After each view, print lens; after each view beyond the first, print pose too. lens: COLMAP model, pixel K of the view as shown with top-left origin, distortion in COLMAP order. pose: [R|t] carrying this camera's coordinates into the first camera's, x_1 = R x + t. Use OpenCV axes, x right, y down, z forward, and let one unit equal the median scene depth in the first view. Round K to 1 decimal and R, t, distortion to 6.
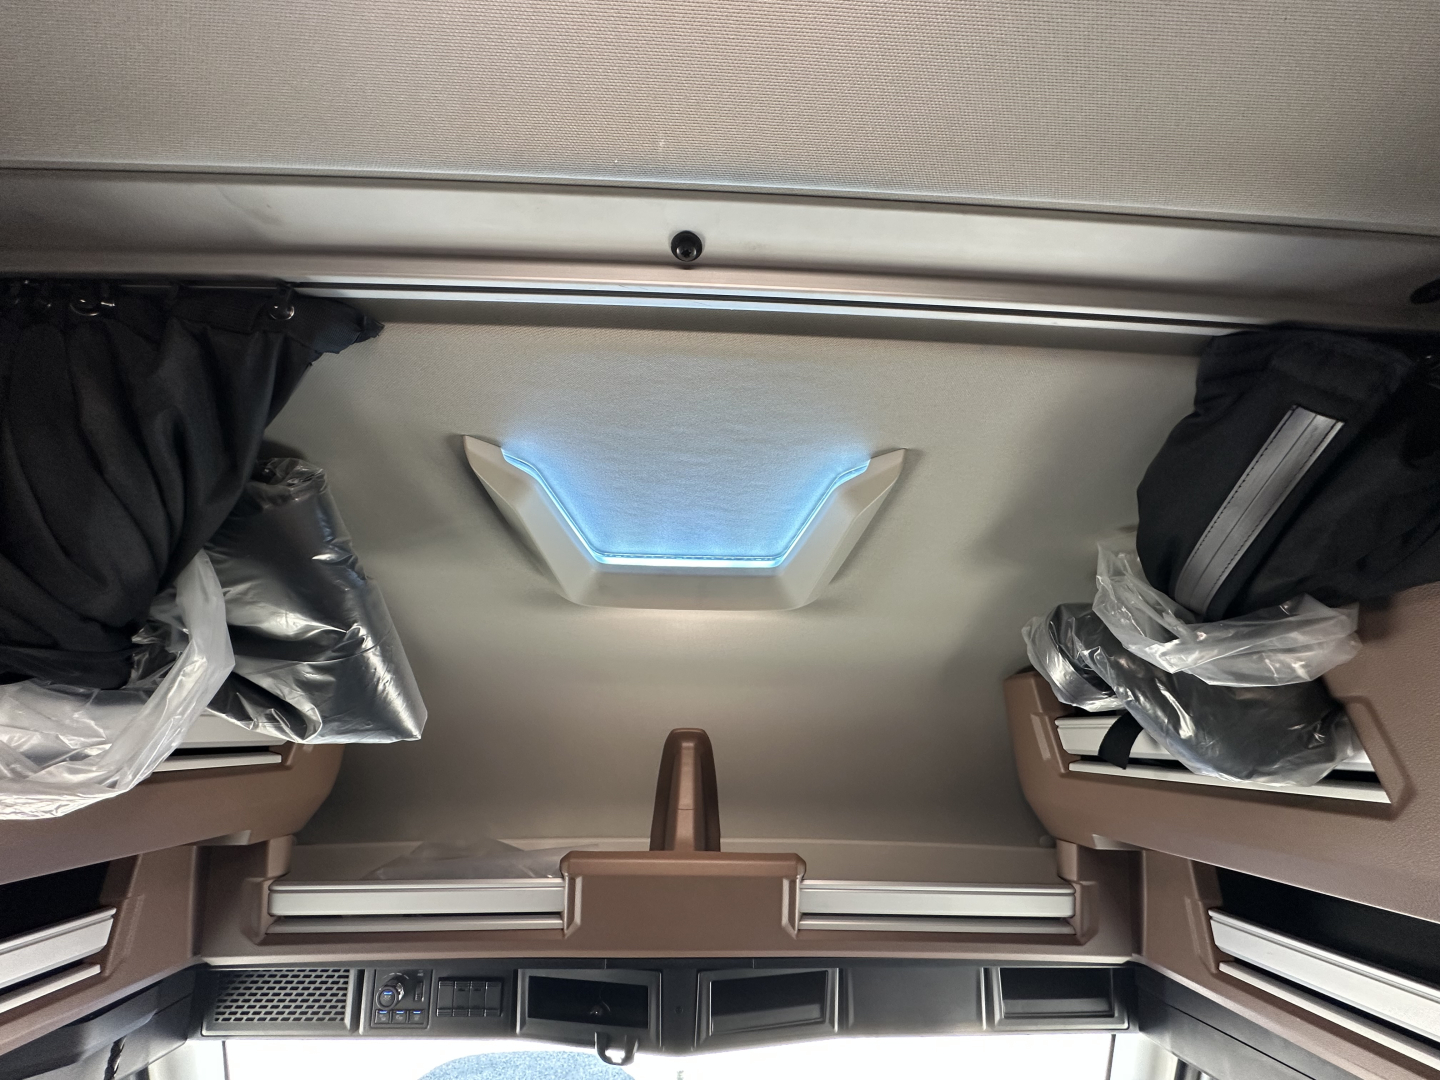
lens RADIAL K [[573.6, 0, 722.0], [0, 573.6, 539.7], [0, 0, 1]] dist [-0.005102, 0.001113]
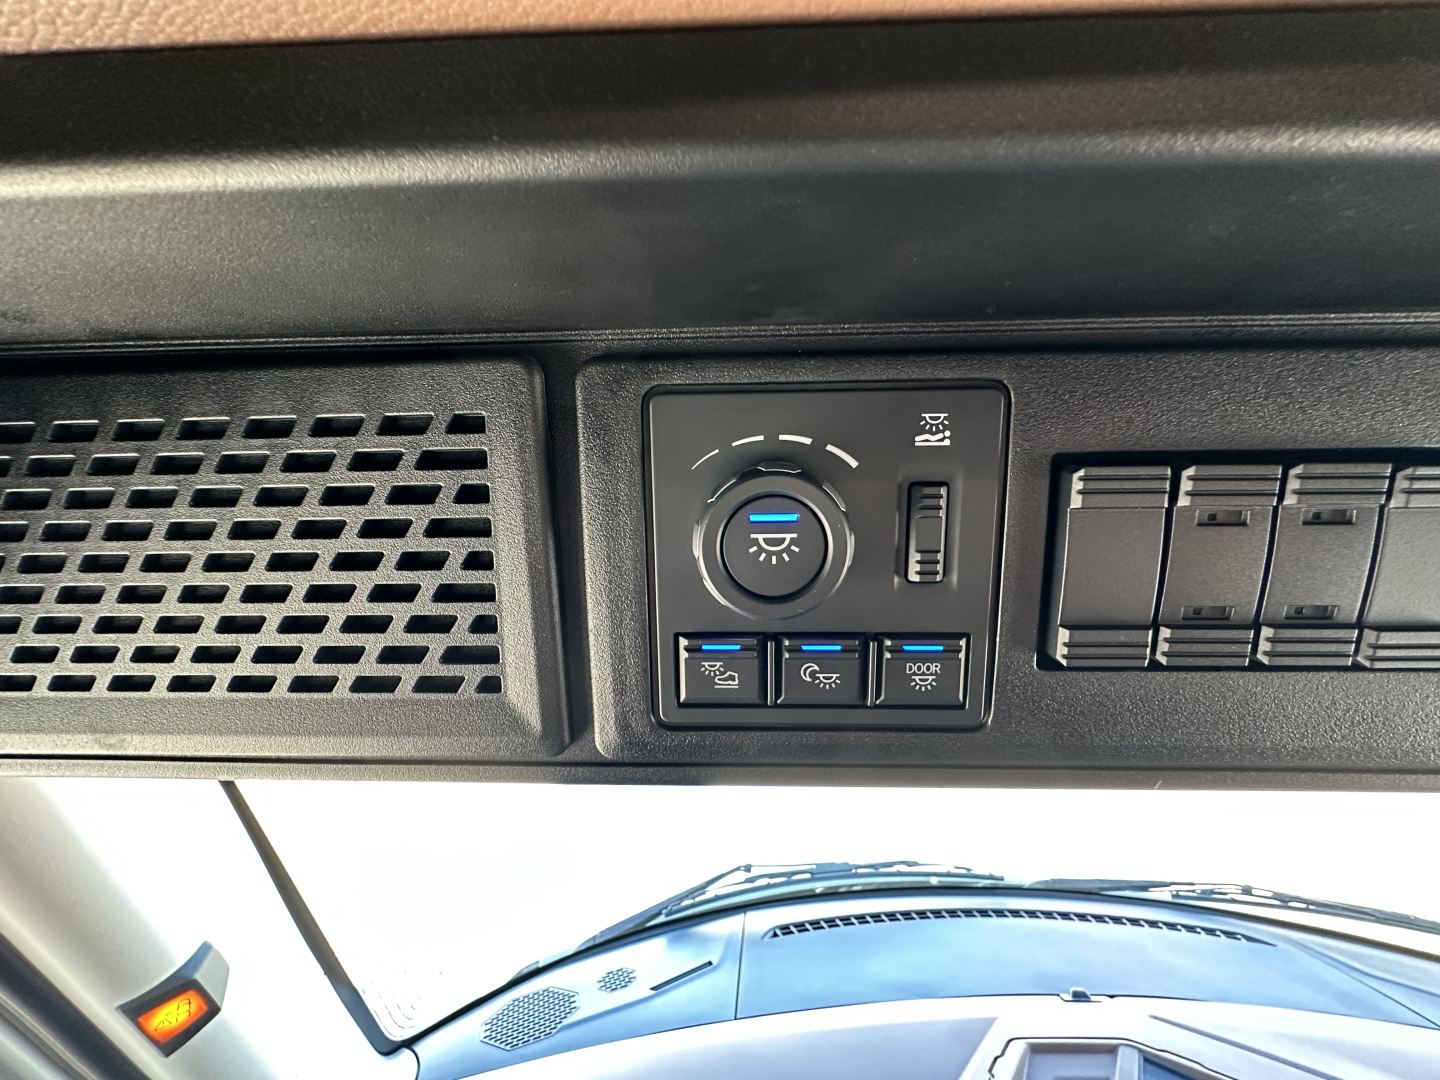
lens RADIAL K [[573.6, 0, 716.2], [0, 573.6, 544.3], [0, 0, 1]] dist [-0.005102, 0.001113]
pose [[0.997224, -0.015857, -0.072756, -0.473745], [0.038484, 0.946207, 0.321265, 0.606068], [0.063748, -0.323173, 0.944190, 0.692629]]
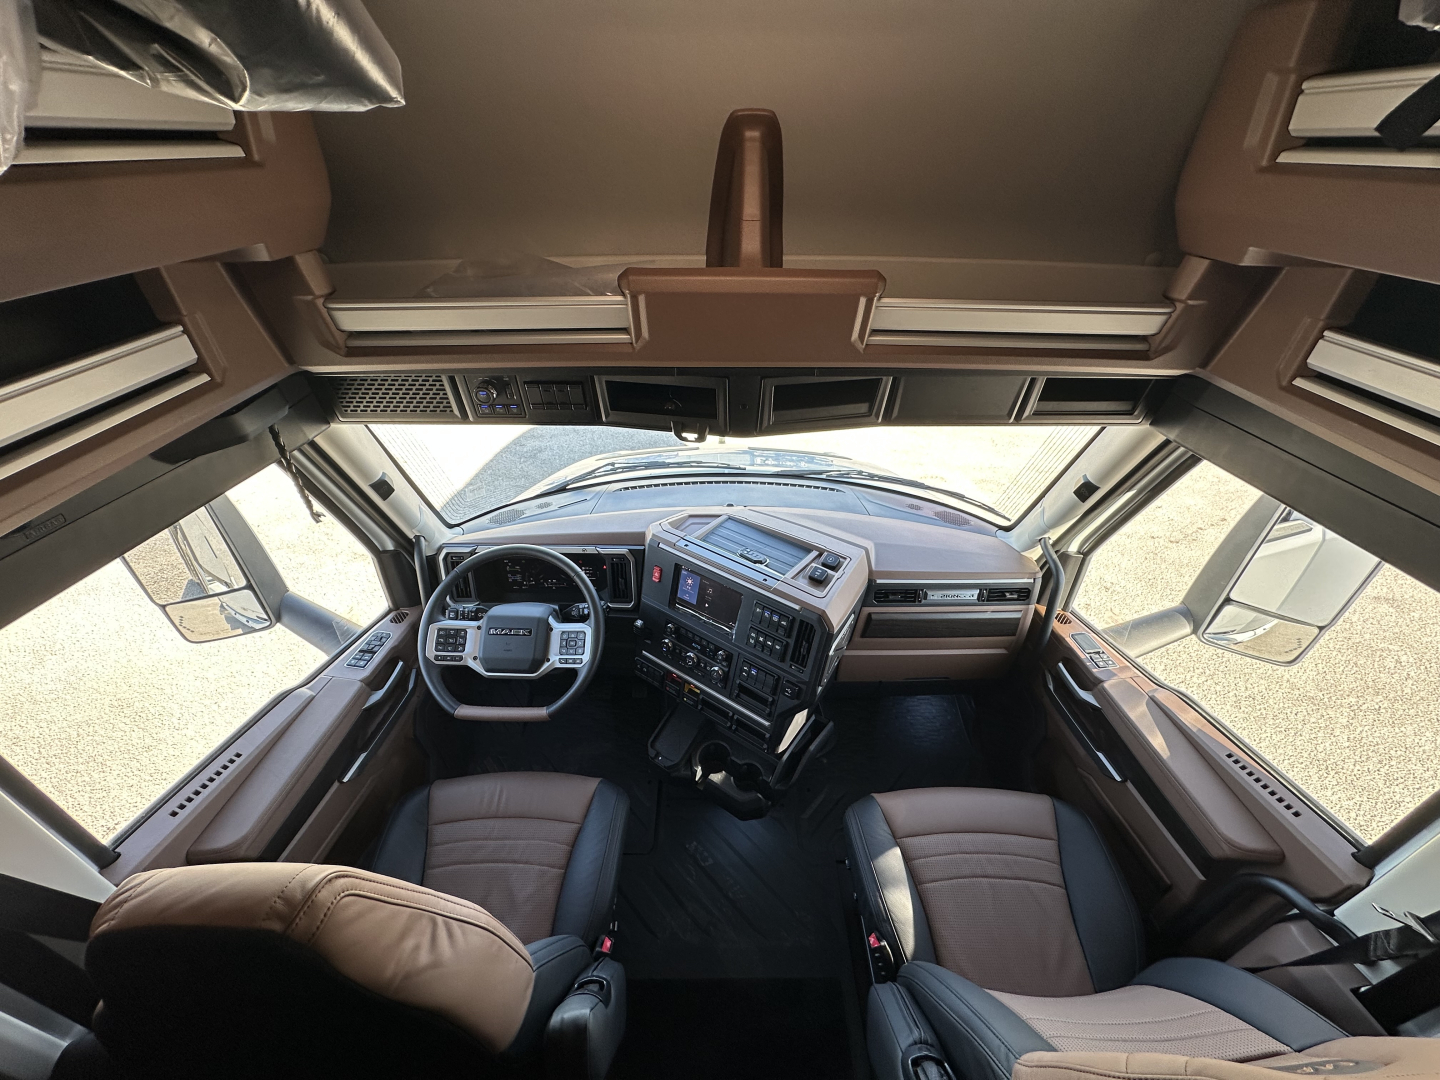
lens RADIAL K [[573.6, 0, 715.9], [0, 573.6, 534.4], [0, 0, 1]] dist [-0.005102, 0.001113]
pose [[0.998821, 0.019150, -0.044603, -0.077168], [0.024002, 0.603836, 0.796747, 0.083251], [0.042191, -0.796879, 0.602664, 0.129553]]
